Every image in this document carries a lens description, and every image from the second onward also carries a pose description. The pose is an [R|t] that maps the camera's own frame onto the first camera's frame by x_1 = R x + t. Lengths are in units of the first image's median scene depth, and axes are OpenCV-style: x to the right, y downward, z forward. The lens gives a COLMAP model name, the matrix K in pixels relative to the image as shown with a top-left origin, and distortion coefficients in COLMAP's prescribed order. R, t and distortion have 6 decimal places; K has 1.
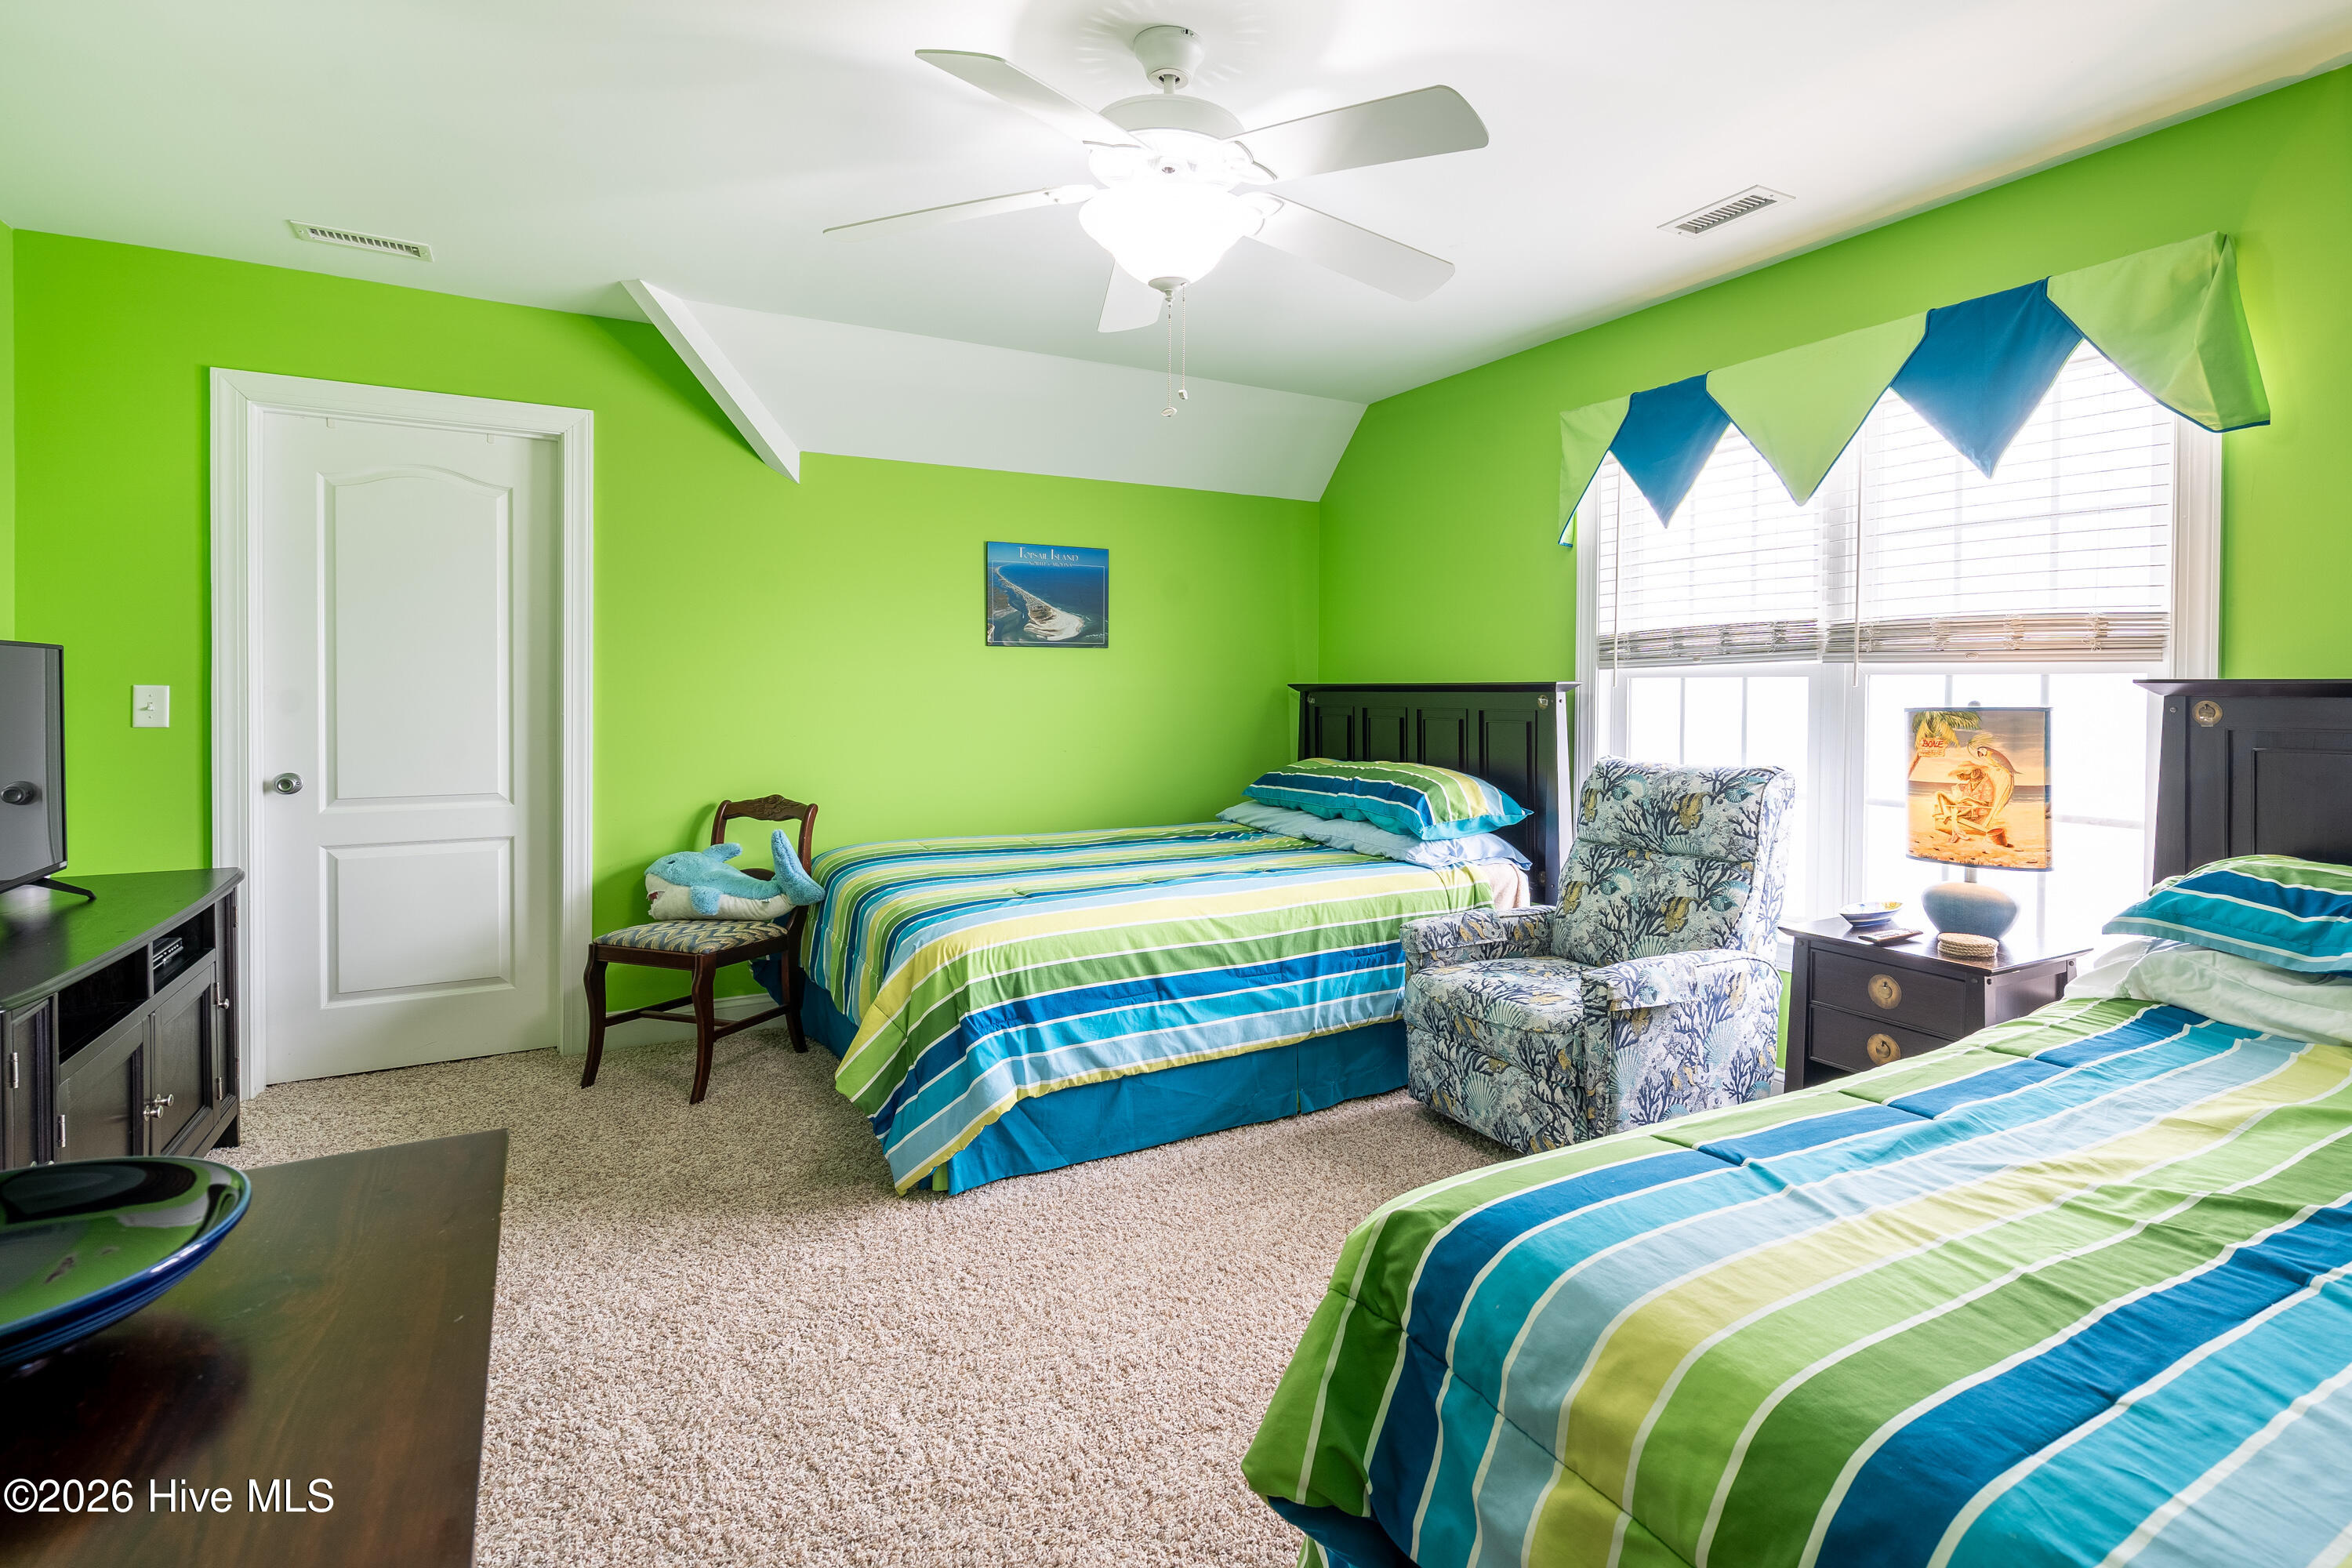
lens RADIAL K [[1146.1, 0, 1177.4], [0, 1146.1, 701.4], [0, 0, 1]] dist [0.001632, 0.000710]
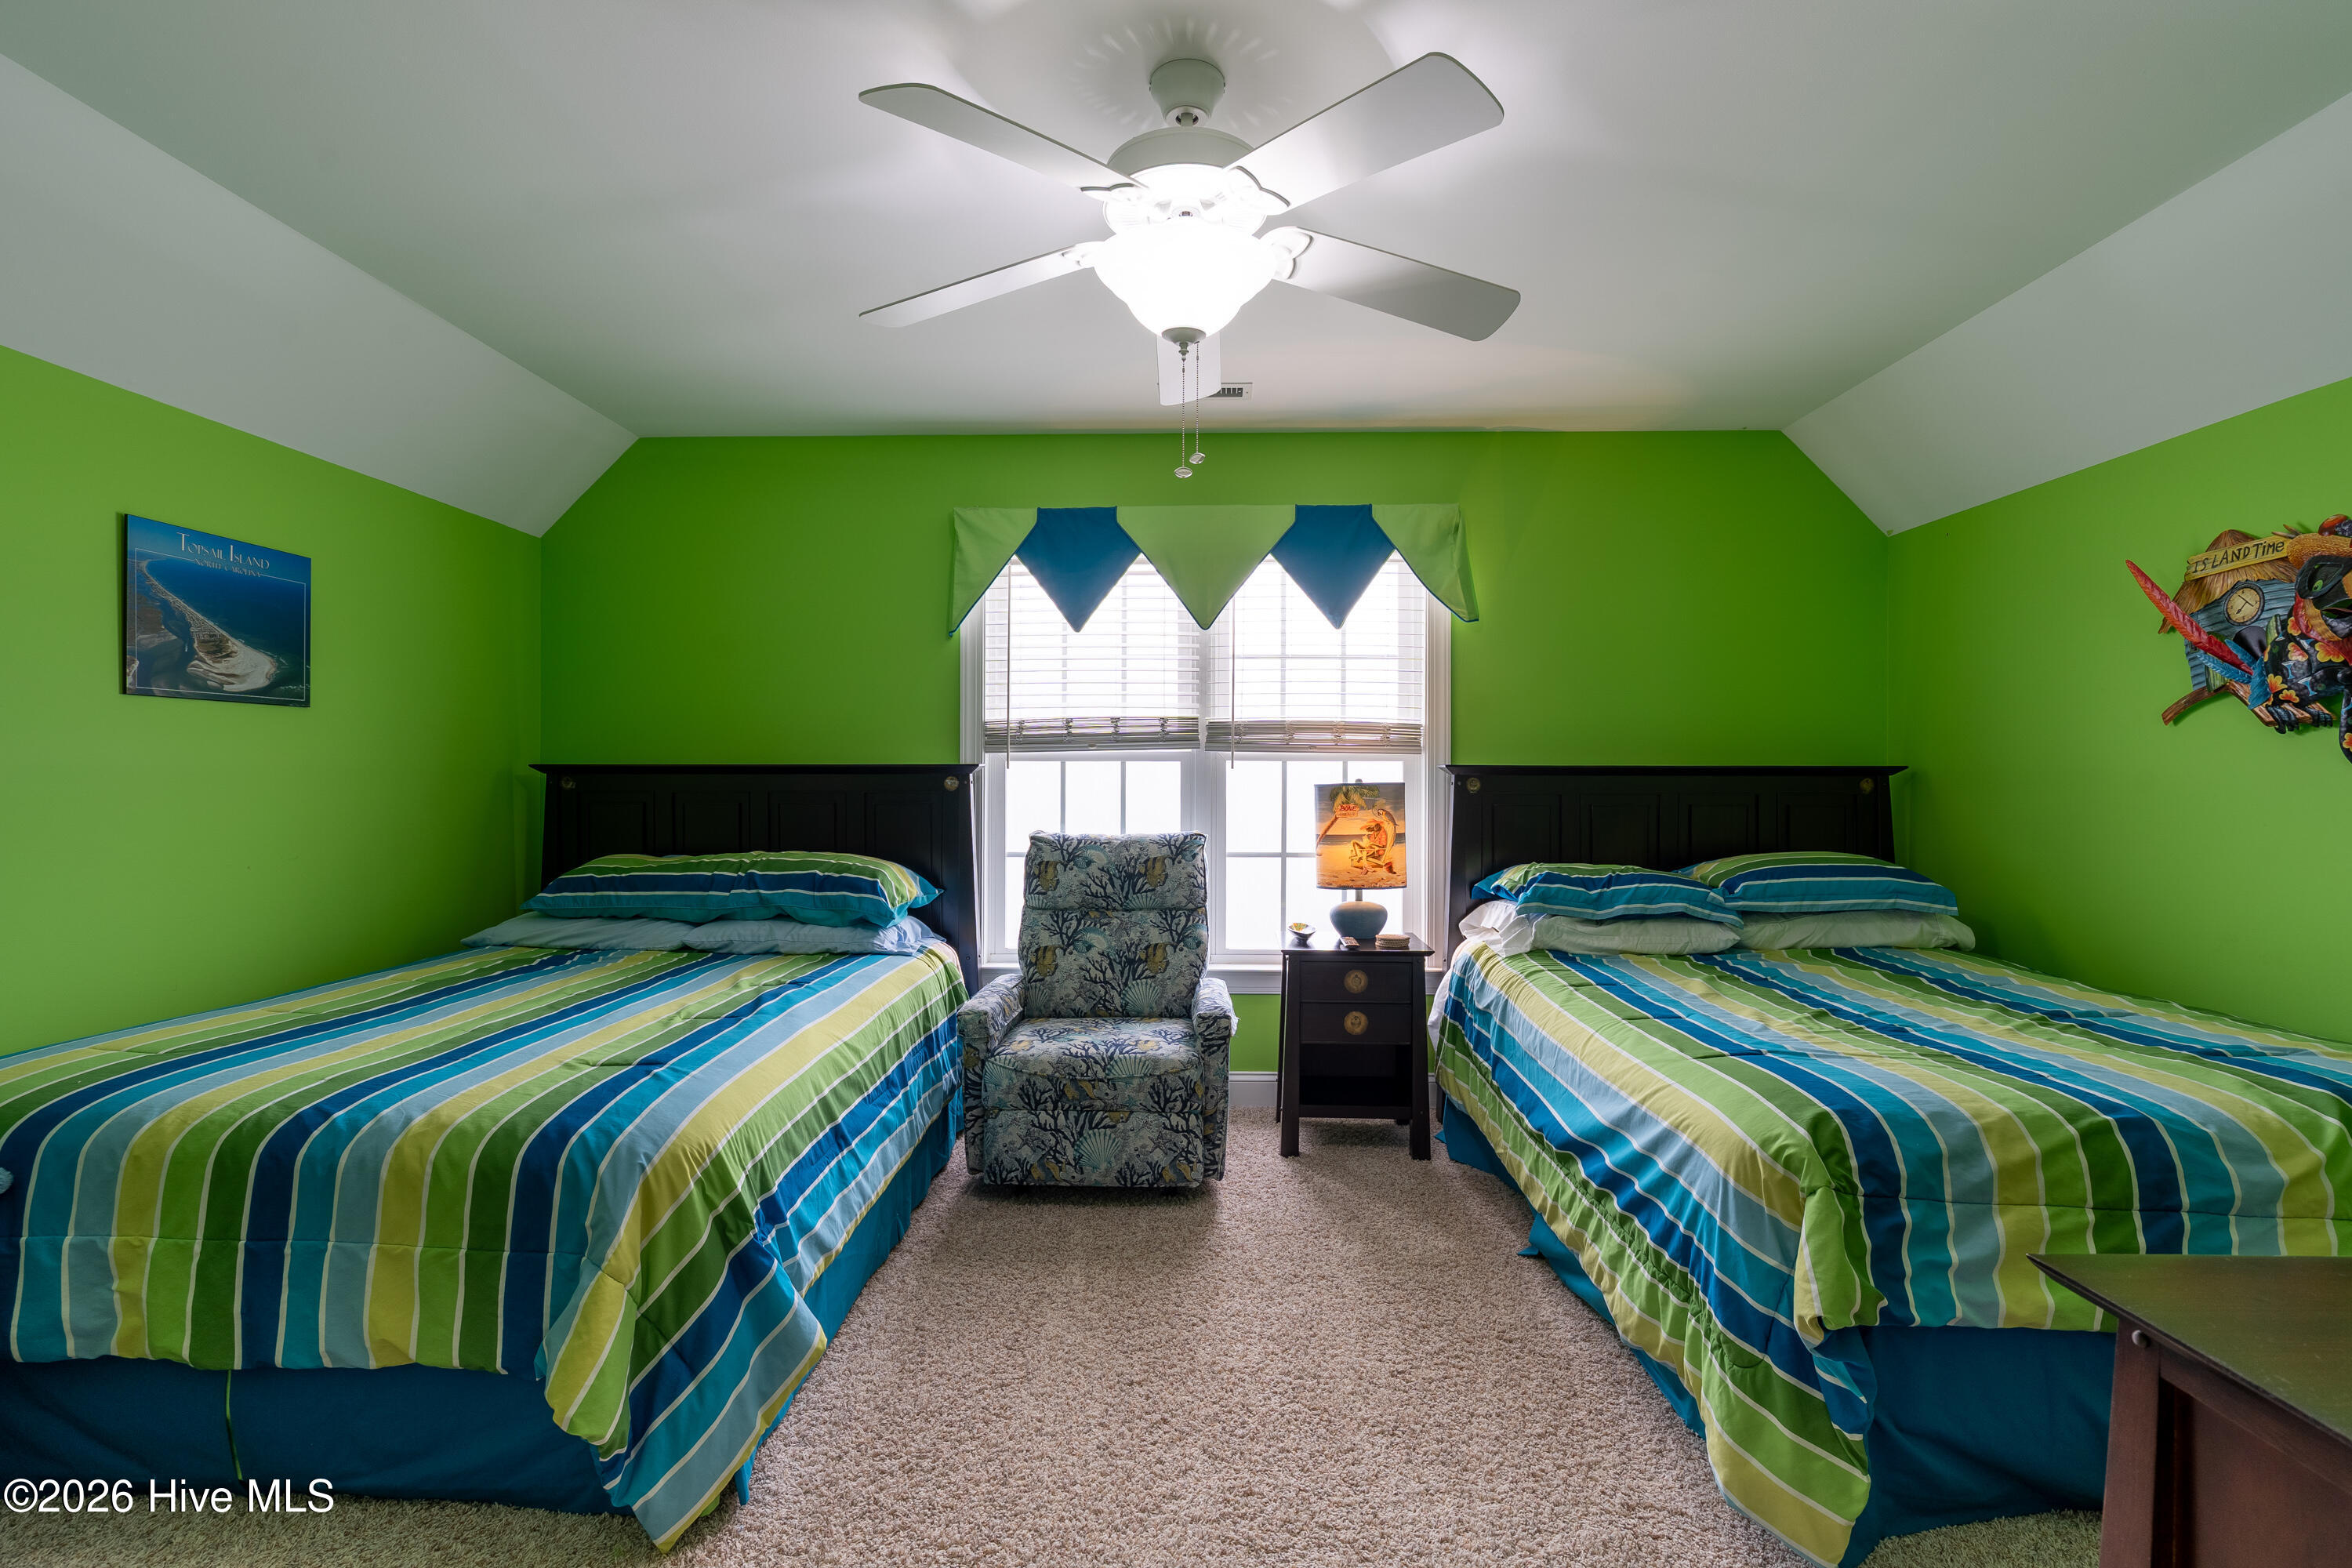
lens RADIAL K [[1126.3, 0, 1176.0], [0, 1126.3, 784.0], [0, 0, 1]] dist [-0.004265, -0.000180]
pose [[0.510764, -0.007500, 0.859688, -0.558995], [0.008808, 0.999955, 0.003490, -0.000644], [-0.859676, 0.005790, 0.510807, 0.373540]]
